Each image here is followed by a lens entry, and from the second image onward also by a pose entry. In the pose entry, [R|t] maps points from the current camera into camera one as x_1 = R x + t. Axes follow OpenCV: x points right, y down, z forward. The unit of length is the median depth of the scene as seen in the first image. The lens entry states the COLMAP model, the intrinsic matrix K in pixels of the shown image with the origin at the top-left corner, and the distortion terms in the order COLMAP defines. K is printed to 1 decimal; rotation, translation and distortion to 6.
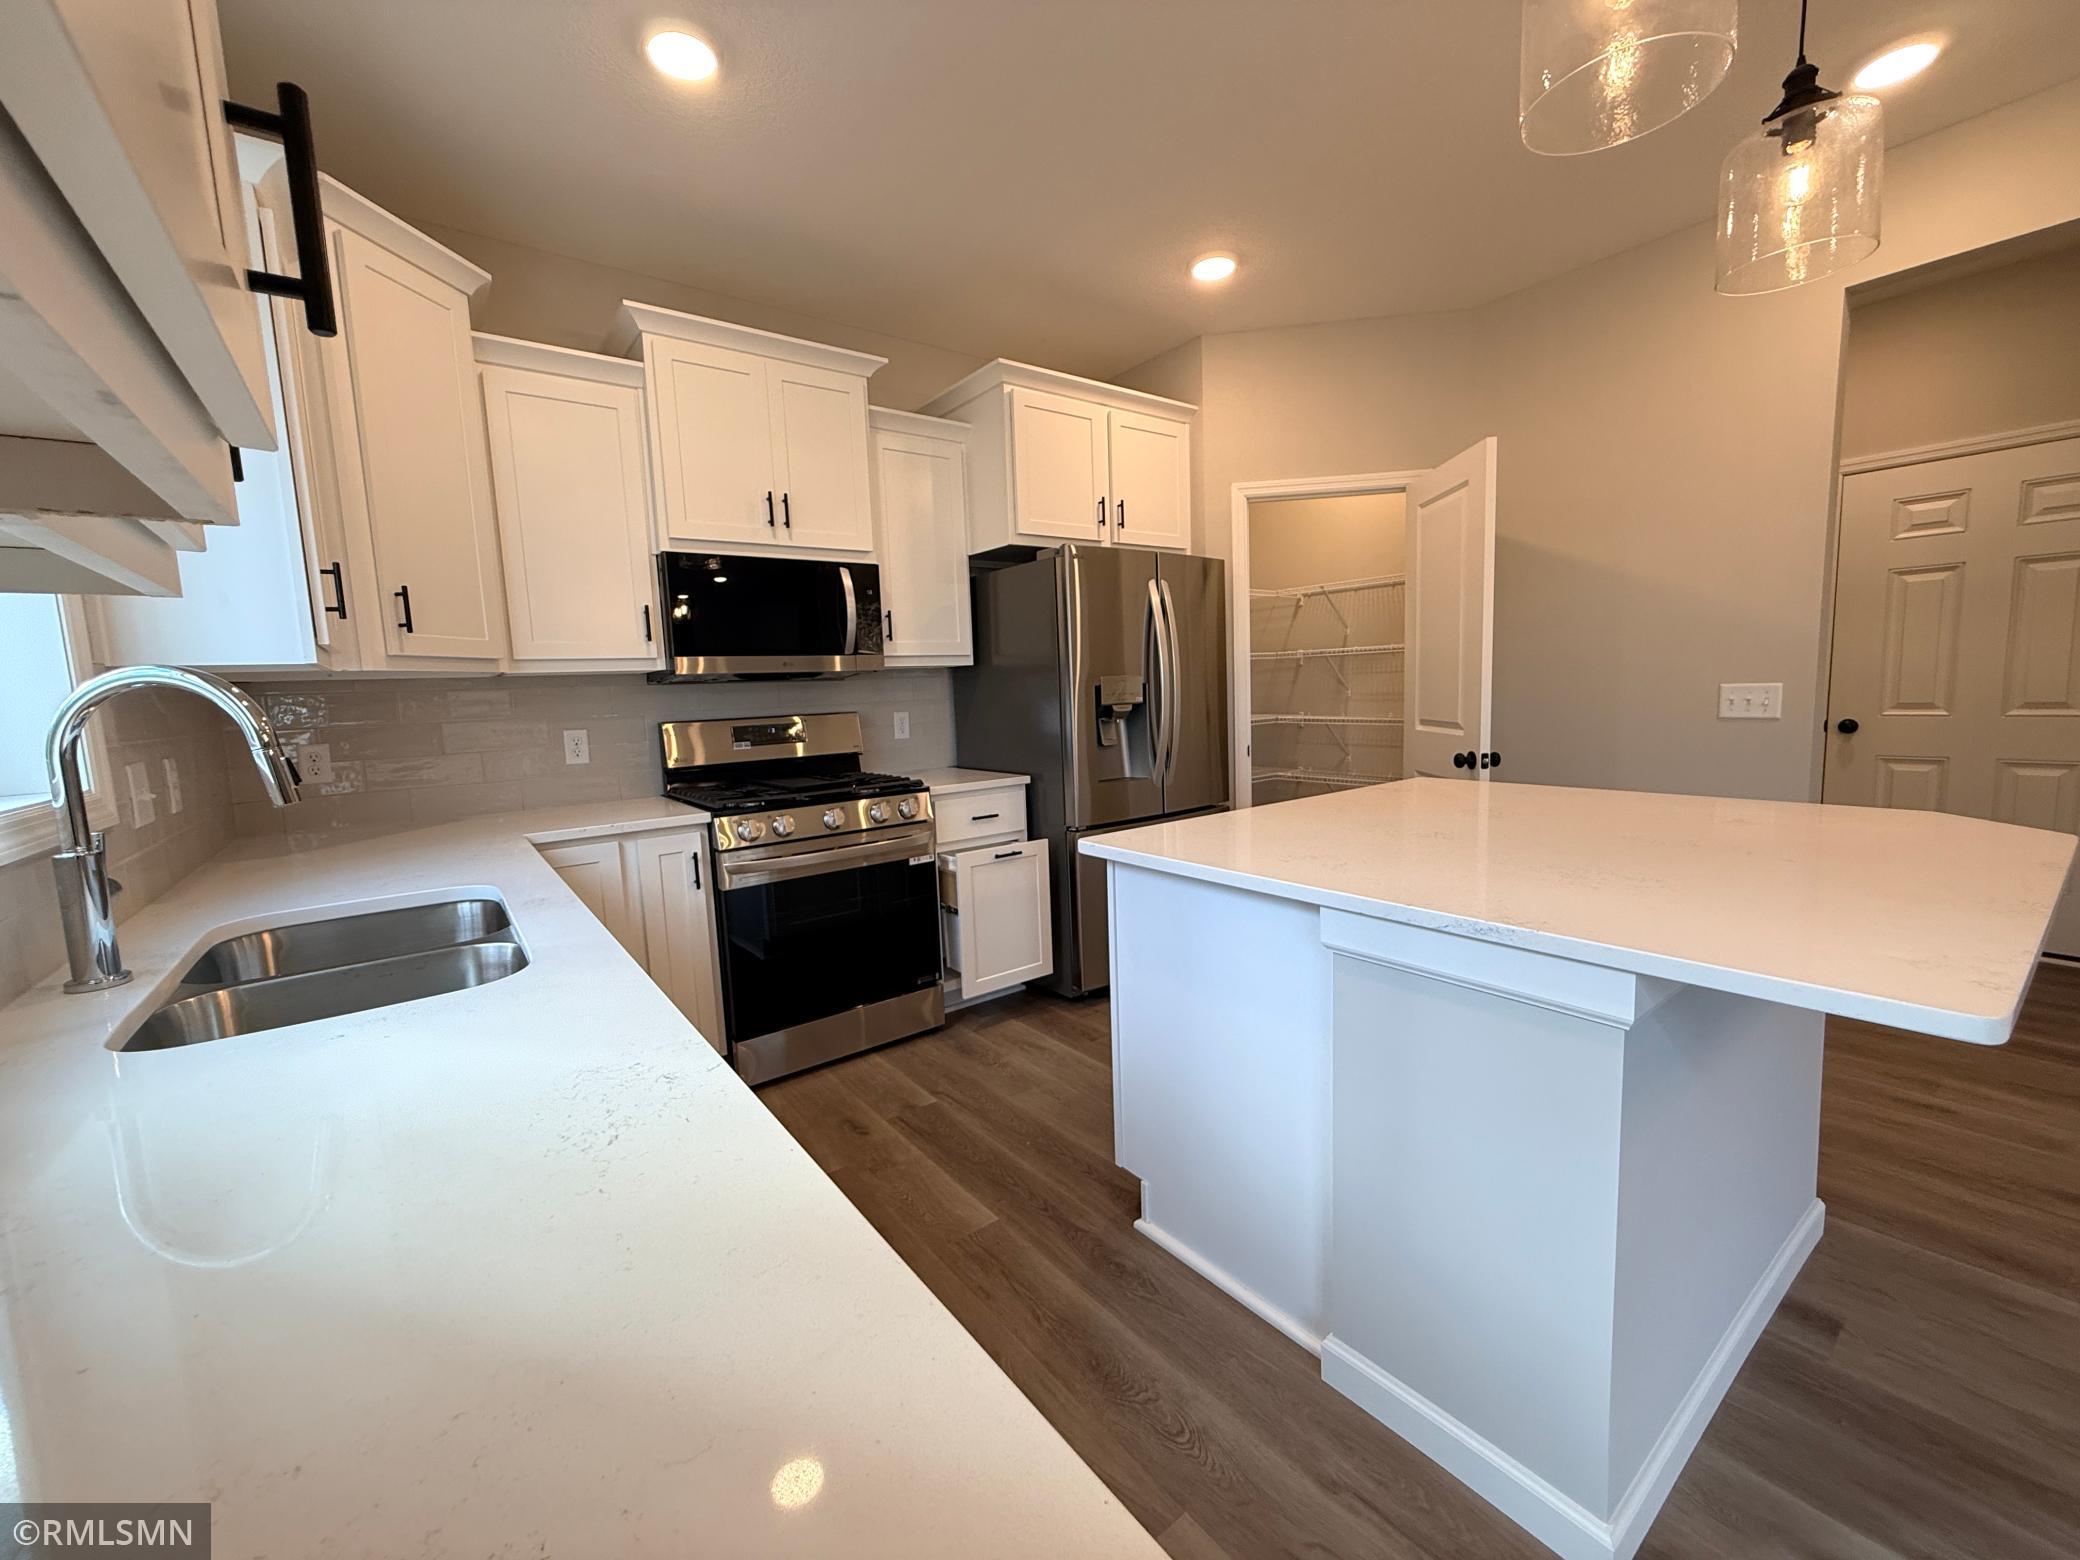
lens RADIAL K [[830.7, 0, 1038.0], [0, 830.7, 781.4], [0, 0, 1]] dist [0.001660, -0.000638]
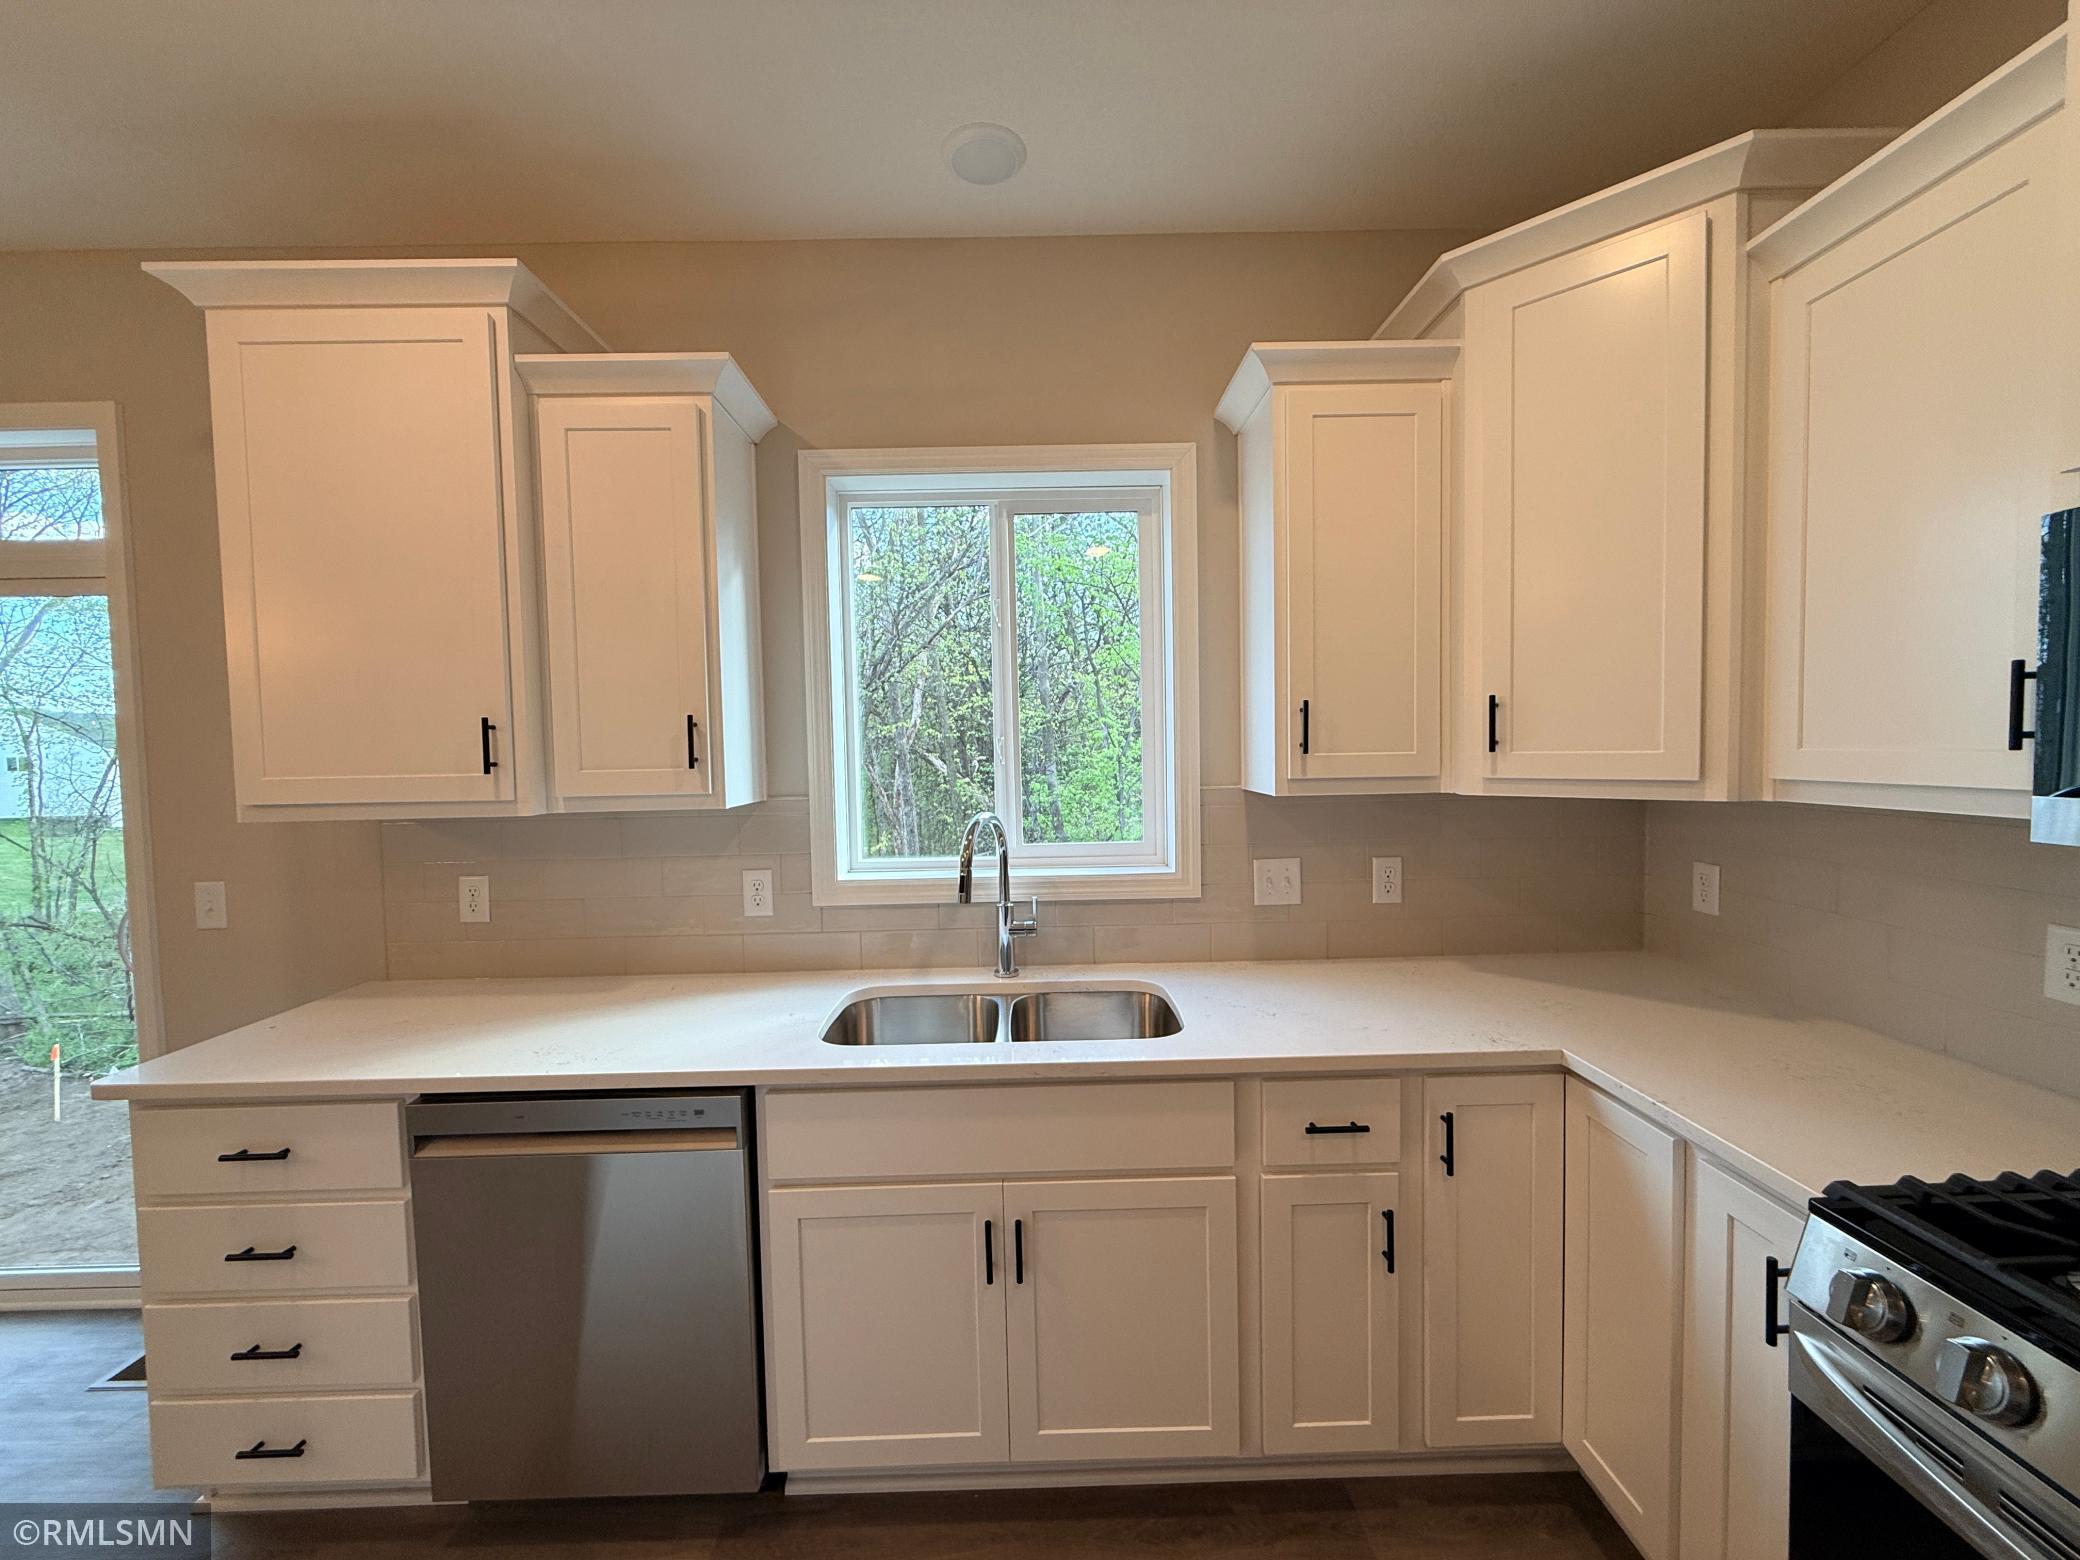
lens RADIAL K [[830.7, 0, 1038.0], [0, 830.7, 781.4], [0, 0, 1]] dist [0.001660, -0.000638]
pose [[-0.588513, 0.087971, -0.803687, 0.118906], [-0.047029, 0.988654, 0.142656, -0.179015], [0.807119, 0.121751, -0.577699, 0.813631]]
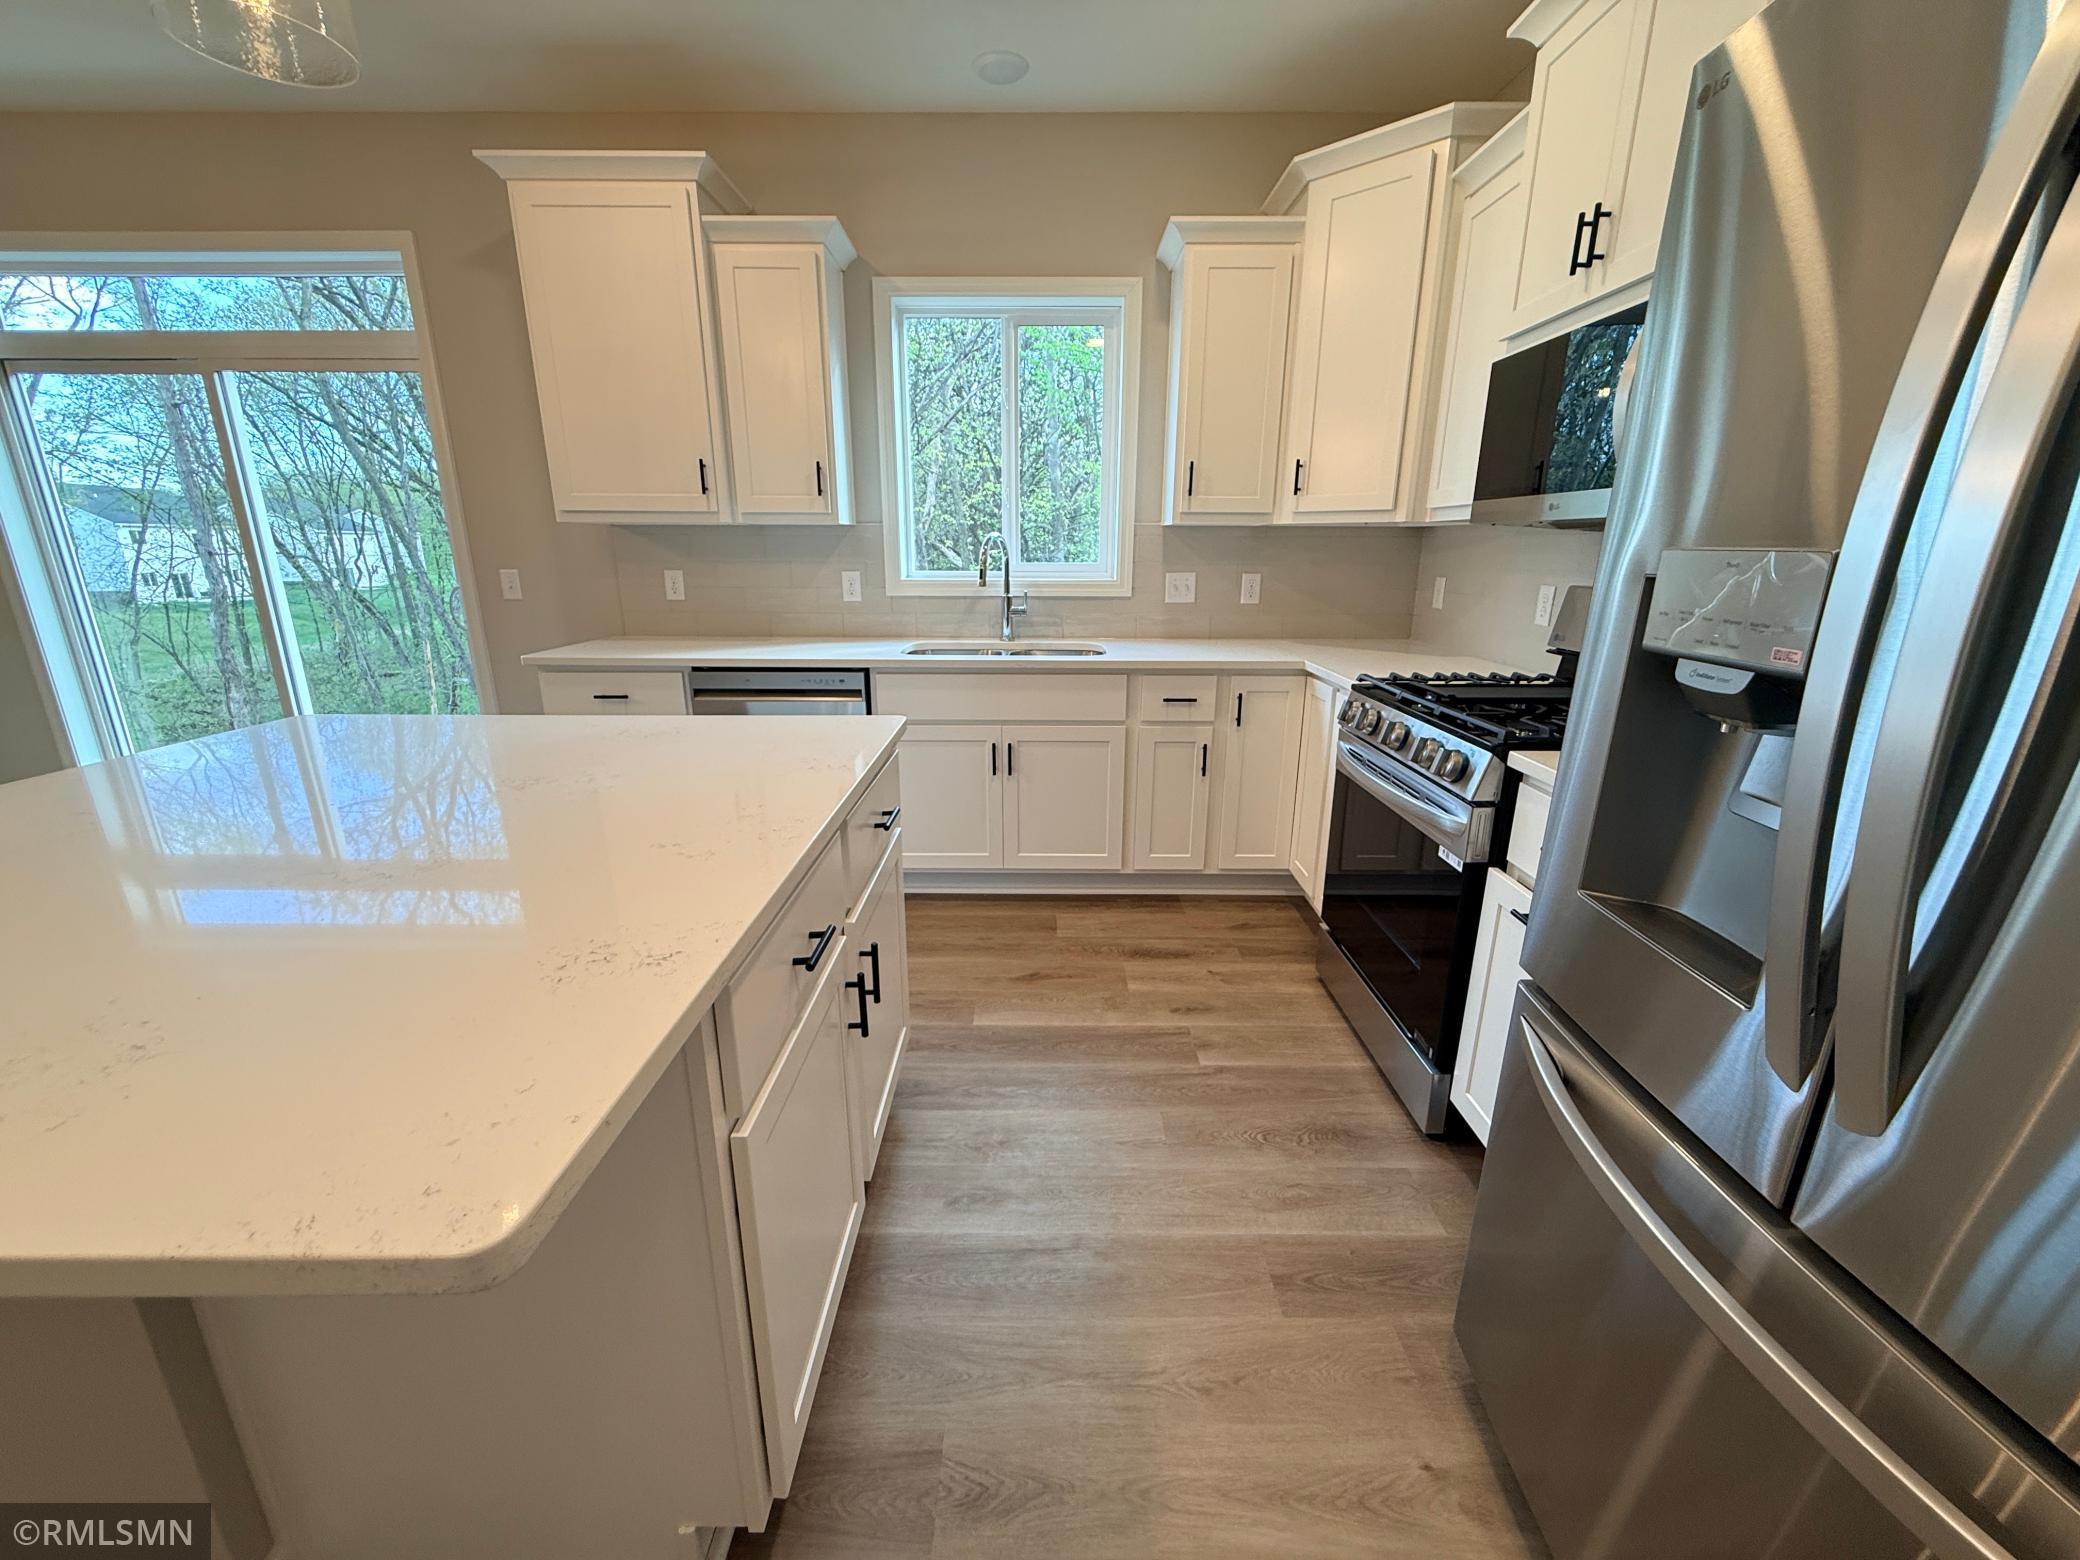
lens RADIAL K [[830.7, 0, 1038.0], [0, 830.7, 781.4], [0, 0, 1]] dist [0.001660, -0.000638]
pose [[-0.603054, 0.254189, -0.756118, 0.483497], [-0.069675, 0.927464, 0.367363, -0.156768], [0.794652, 0.274222, -0.541600, 1.121605]]
